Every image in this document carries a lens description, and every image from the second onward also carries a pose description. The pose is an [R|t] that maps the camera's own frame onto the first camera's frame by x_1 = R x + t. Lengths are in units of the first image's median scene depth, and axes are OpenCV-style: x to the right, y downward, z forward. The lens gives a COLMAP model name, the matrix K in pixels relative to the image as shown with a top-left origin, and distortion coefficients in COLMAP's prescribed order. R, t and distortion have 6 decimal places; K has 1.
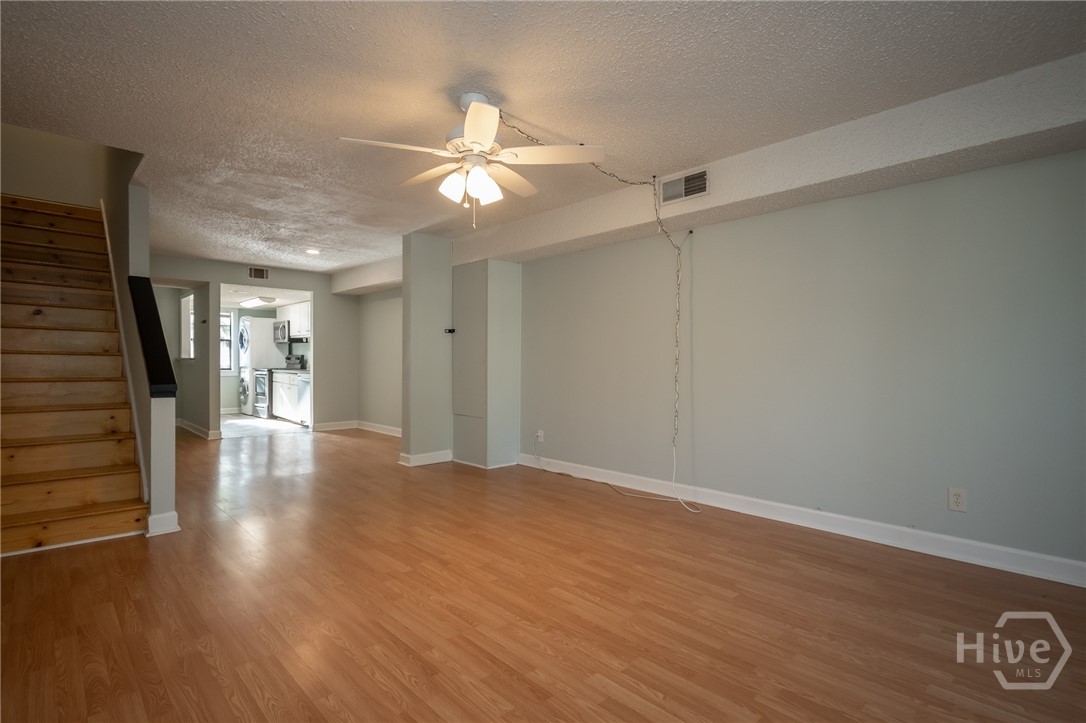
lens RADIAL K [[529.7, 0, 545.1], [0, 529.7, 363.3], [0, 0, 1]] dist [0.003118, 0.000129]
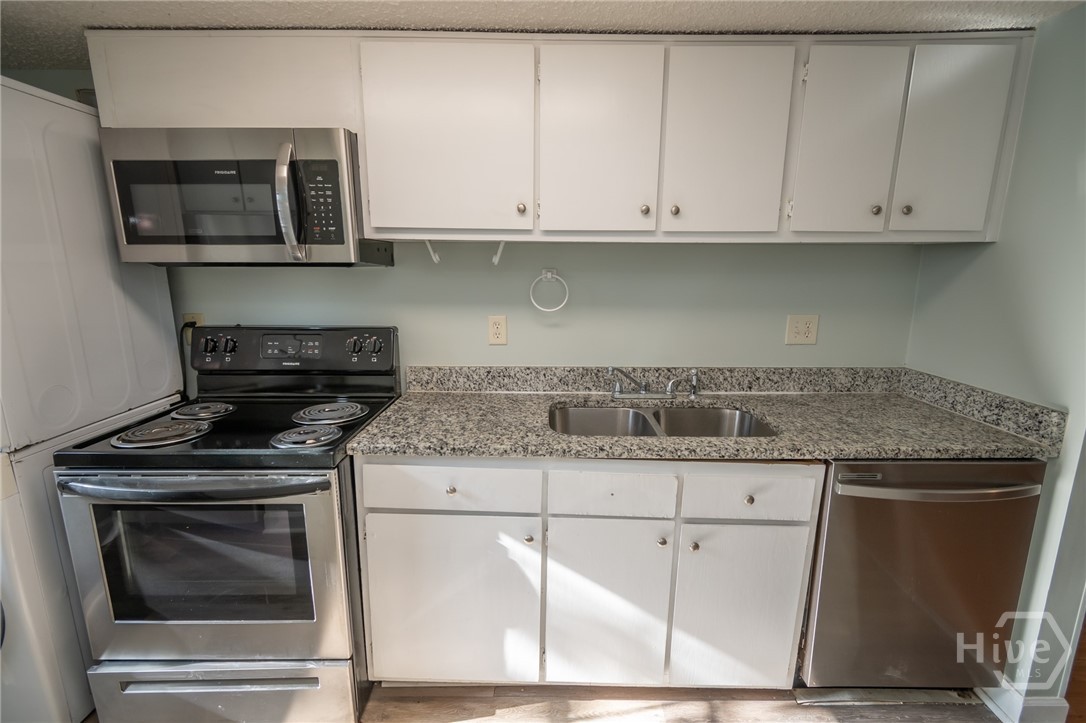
lens RADIAL K [[488.8, 0, 546.8], [0, 488.8, 364.6], [0, 0, 1]] dist [0.009845, -0.003831]
pose [[0.689551, -0.140630, 0.710452, -1.026745], [0.000561, 0.981070, 0.193653, -0.070786], [-0.724237, -0.133135, 0.676577, 1.537927]]
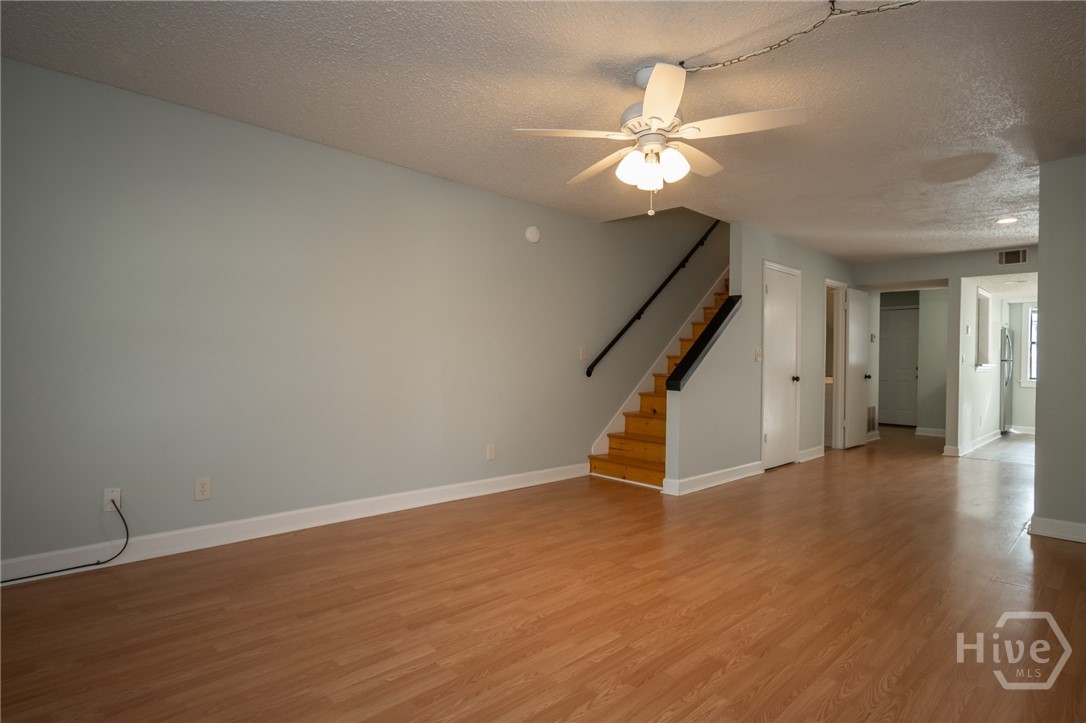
lens RADIAL K [[579.2, 0, 547.8], [0, 579.2, 365.9], [0, 0, 1]] dist [0.004093, -0.003921]
pose [[0.025523, 0.006035, -0.999656, 0.428159], [-0.018272, 0.999818, 0.005570, 0.000750], [0.999507, 0.018124, 0.025629, 0.400886]]
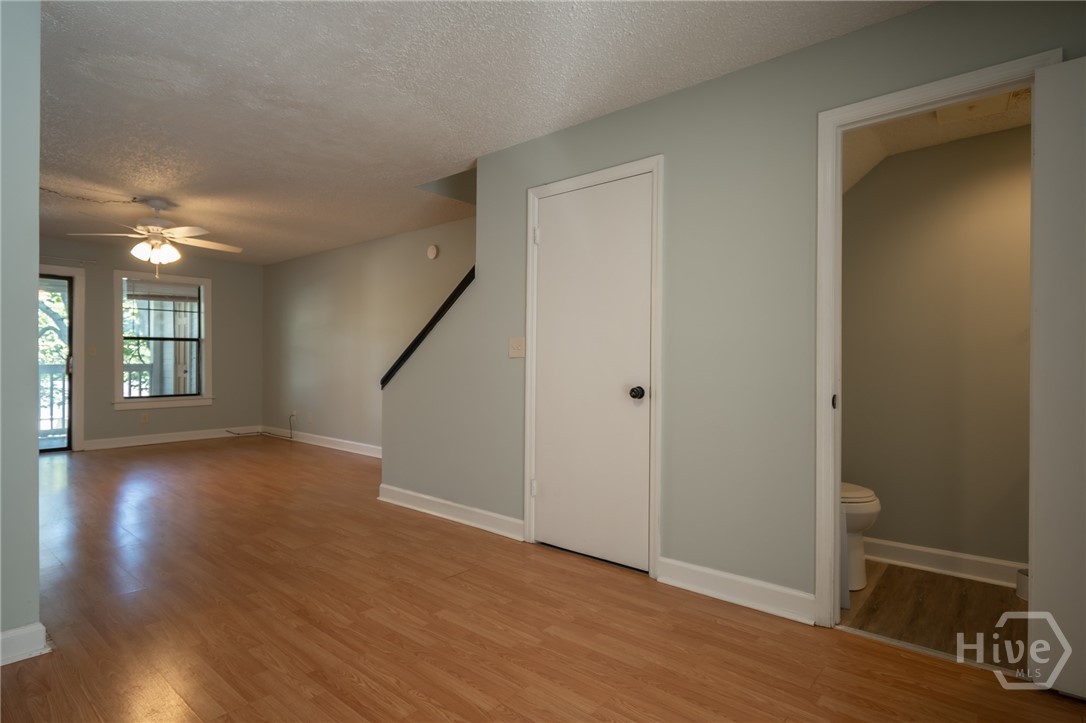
lens RADIAL K [[559.7, 0, 557.6], [0, 559.7, 377.7], [0, 0, 1]] dist [0.000828, -0.002782]
pose [[-0.993881, -0.008589, -0.110118, -0.604866], [-0.012403, 0.999345, 0.034000, -0.012174], [0.109754, 0.035158, -0.993337, 1.439200]]
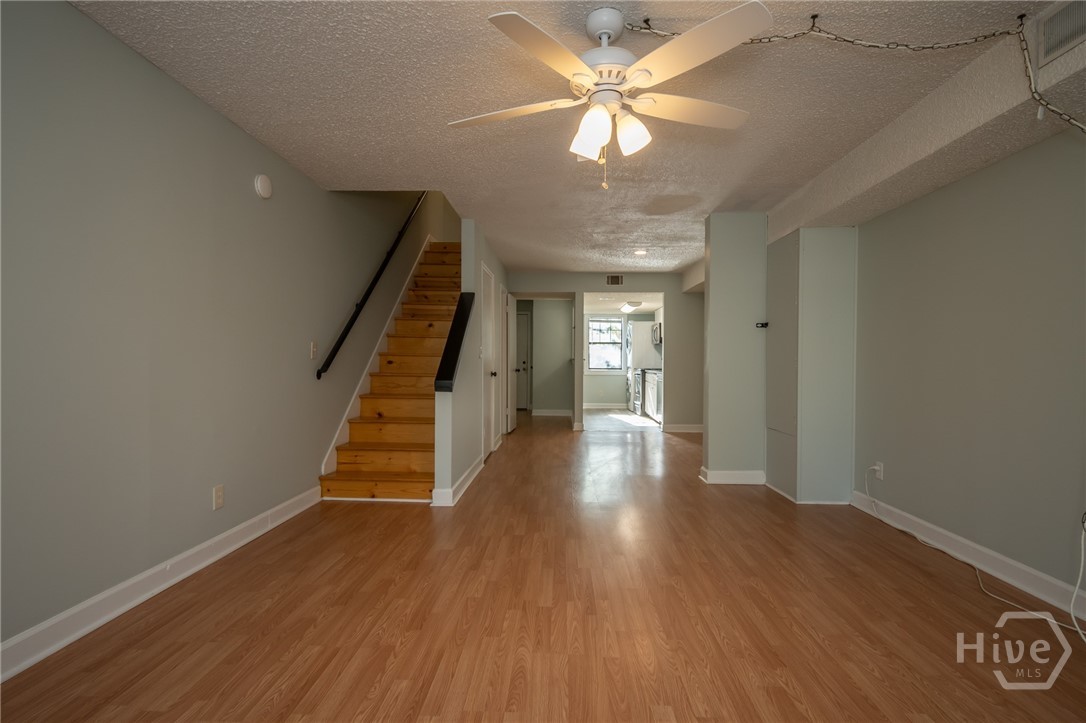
lens RADIAL K [[529.7, 0, 546.4], [0, 529.7, 365.0], [0, 0, 1]] dist [0.003118, 0.000129]
pose [[0.704863, 0.007299, -0.709306, 0.175292], [-0.006472, 0.999972, 0.003858, -0.000865], [0.709314, 0.001871, 0.704891, 0.199925]]
